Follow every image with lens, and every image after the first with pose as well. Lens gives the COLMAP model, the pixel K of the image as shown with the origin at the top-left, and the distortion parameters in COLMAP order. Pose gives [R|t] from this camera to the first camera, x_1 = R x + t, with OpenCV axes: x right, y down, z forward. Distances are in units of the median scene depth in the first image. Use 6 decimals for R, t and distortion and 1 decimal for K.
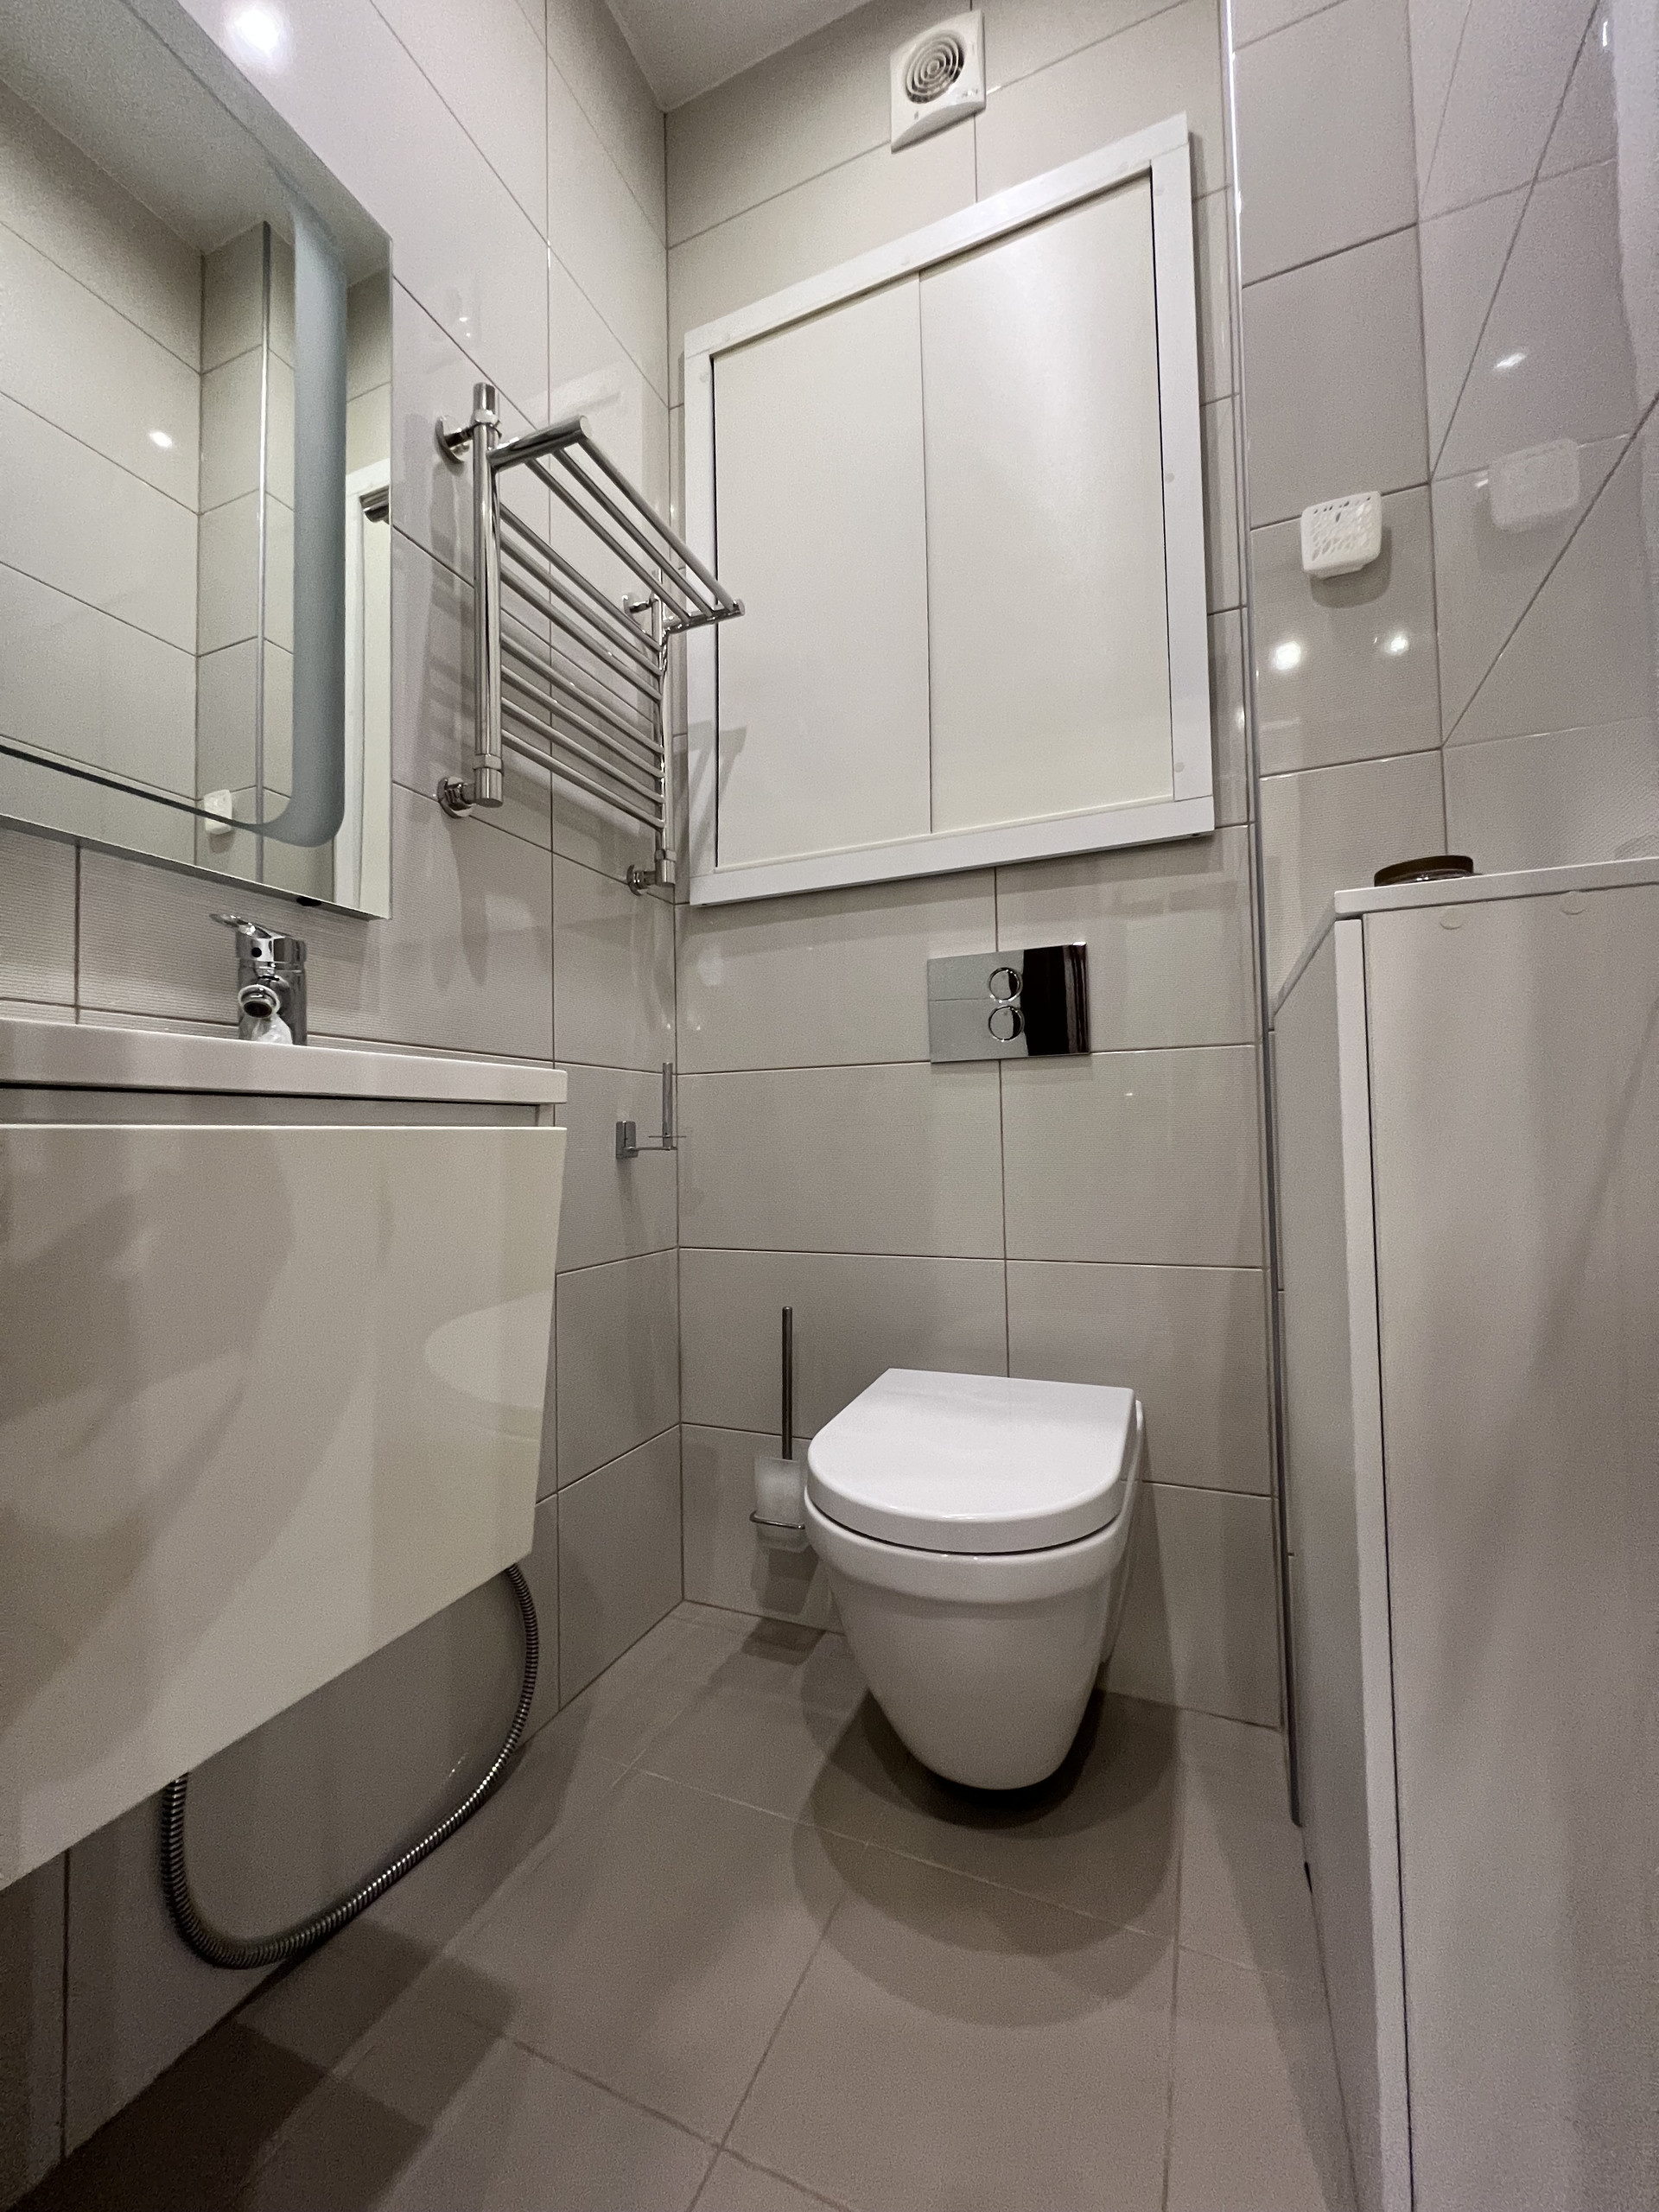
lens RADIAL K [[882.1, 0, 829.2], [0, 882.1, 1108.3], [0, 0, 1]] dist [-0.003888, 0.000558]
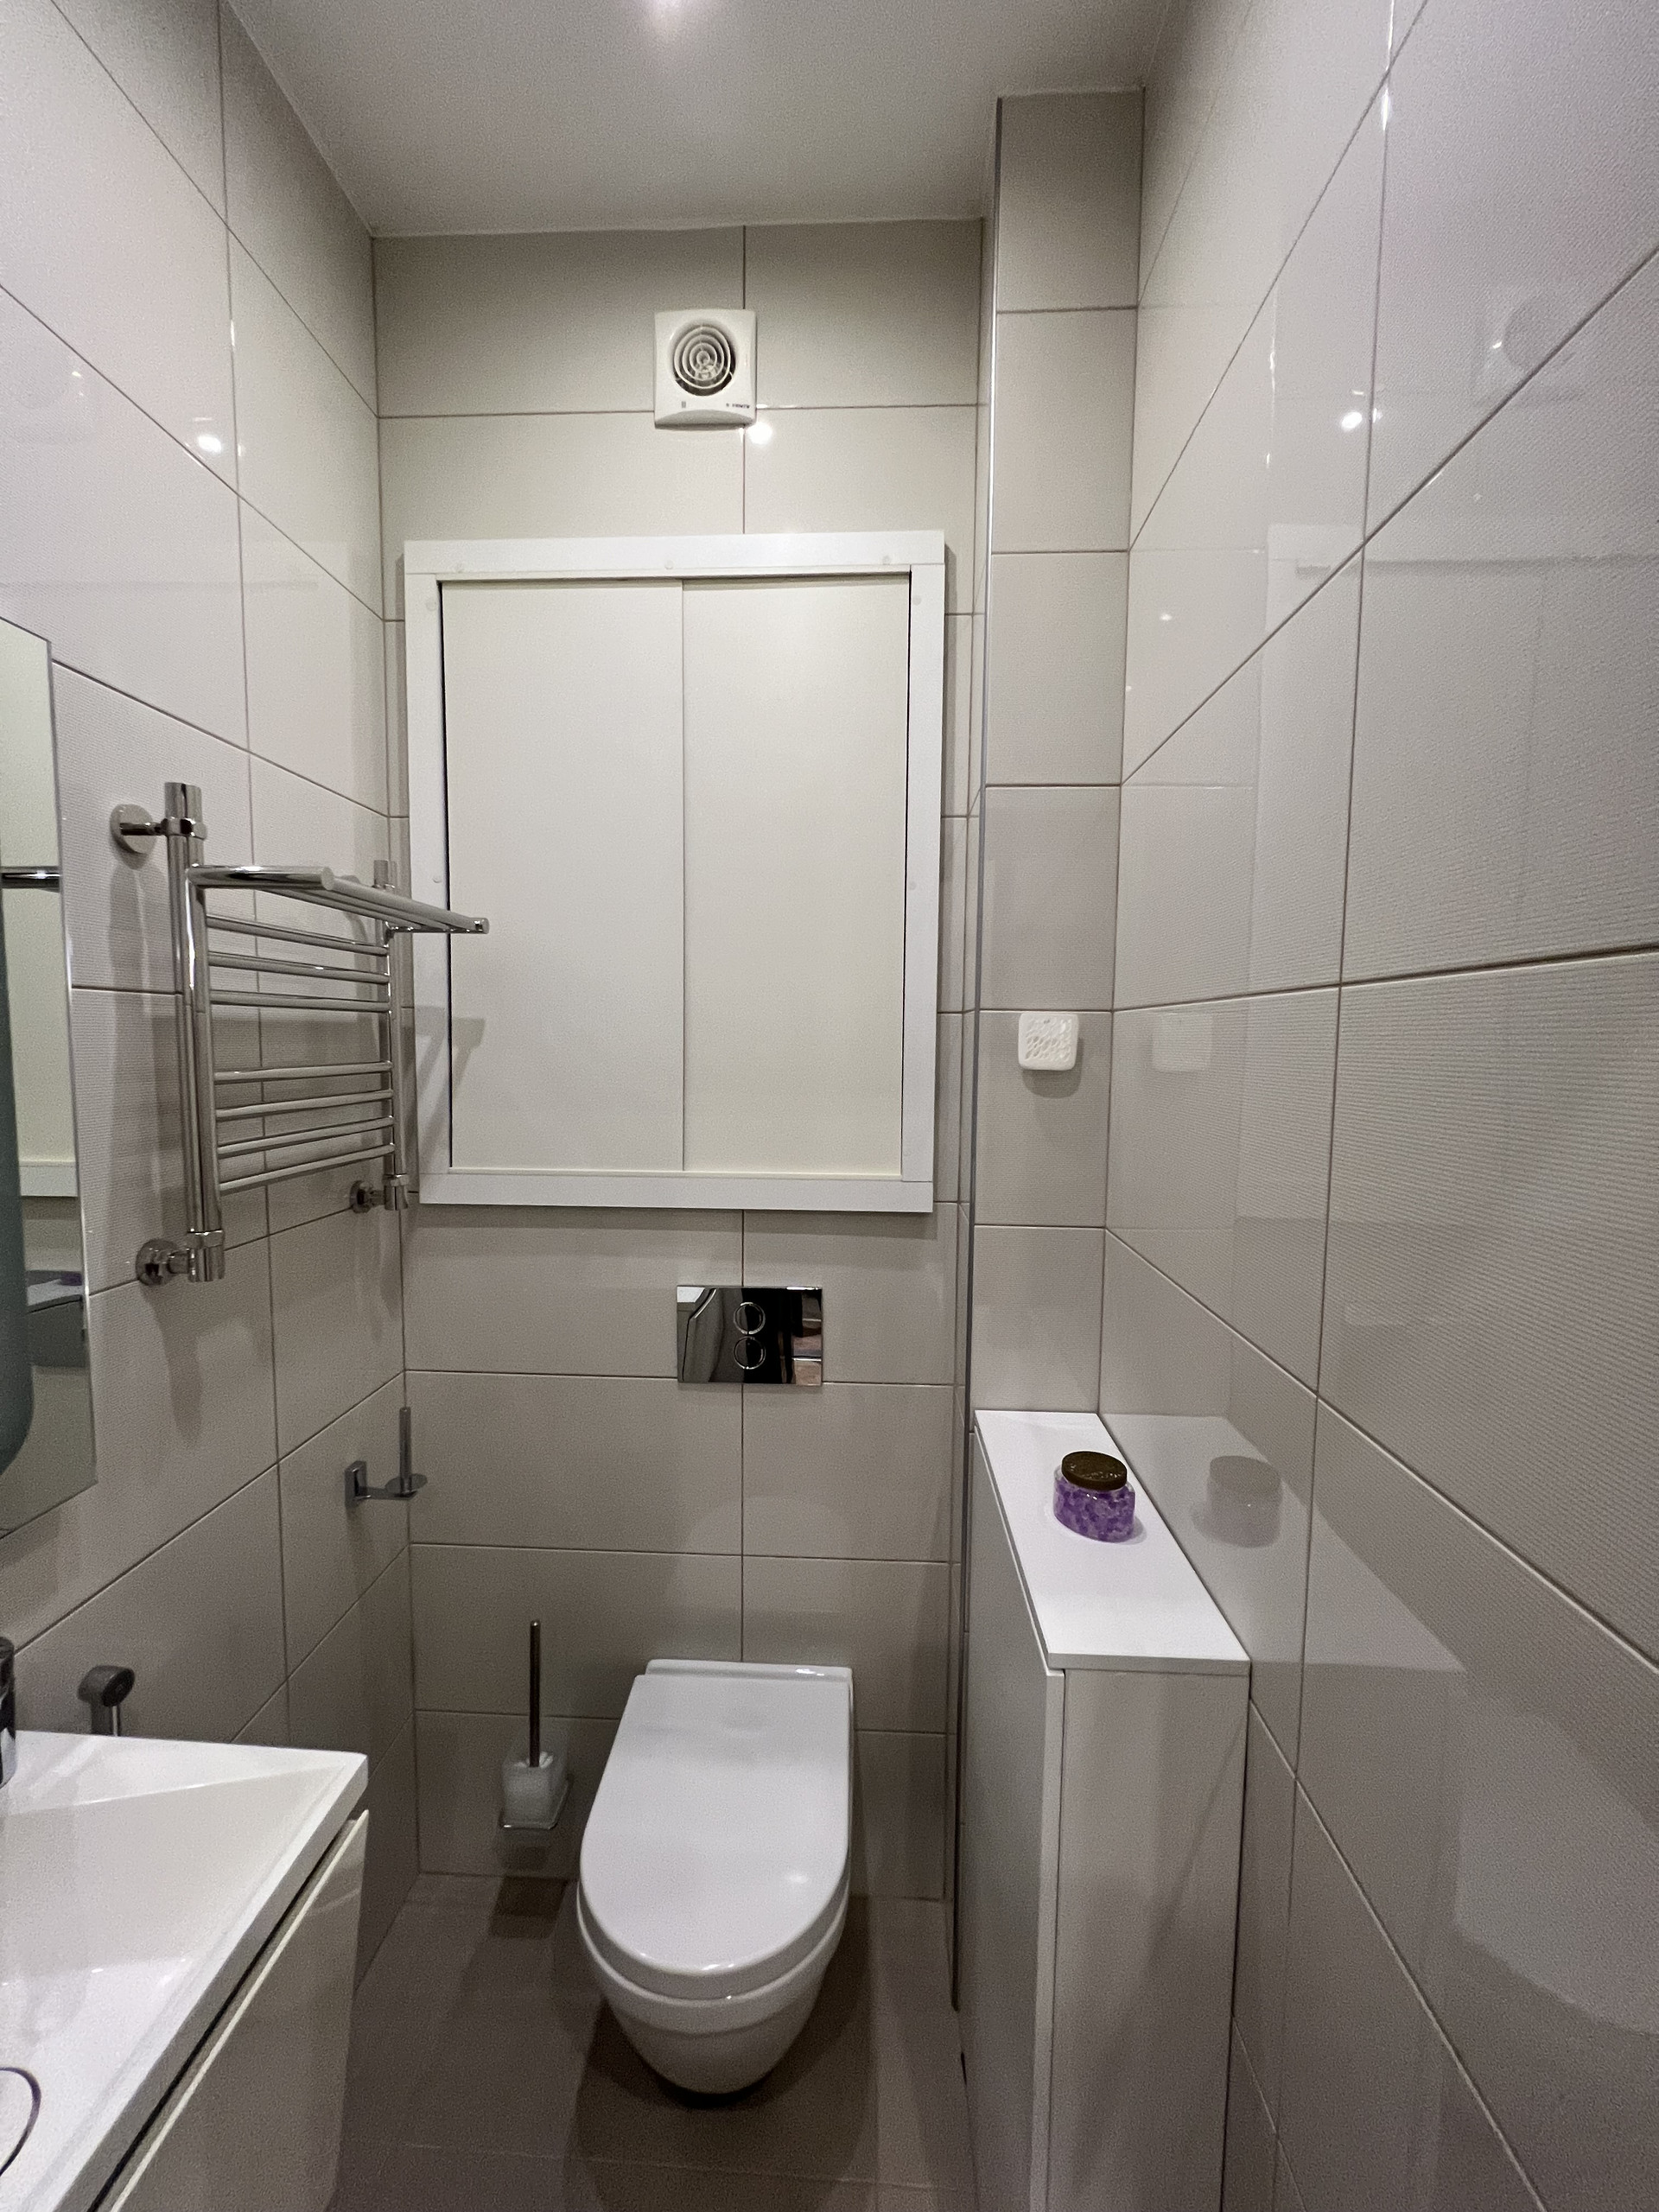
lens RADIAL K [[882.1, 0, 828.4], [0, 882.1, 1106.8], [0, 0, 1]] dist [-0.003888, 0.000558]
pose [[0.937130, 0.001267, 0.348978, -0.085822], [-0.040309, 0.993693, 0.104637, -0.497098], [-0.346644, -0.112125, 0.931271, -0.017533]]
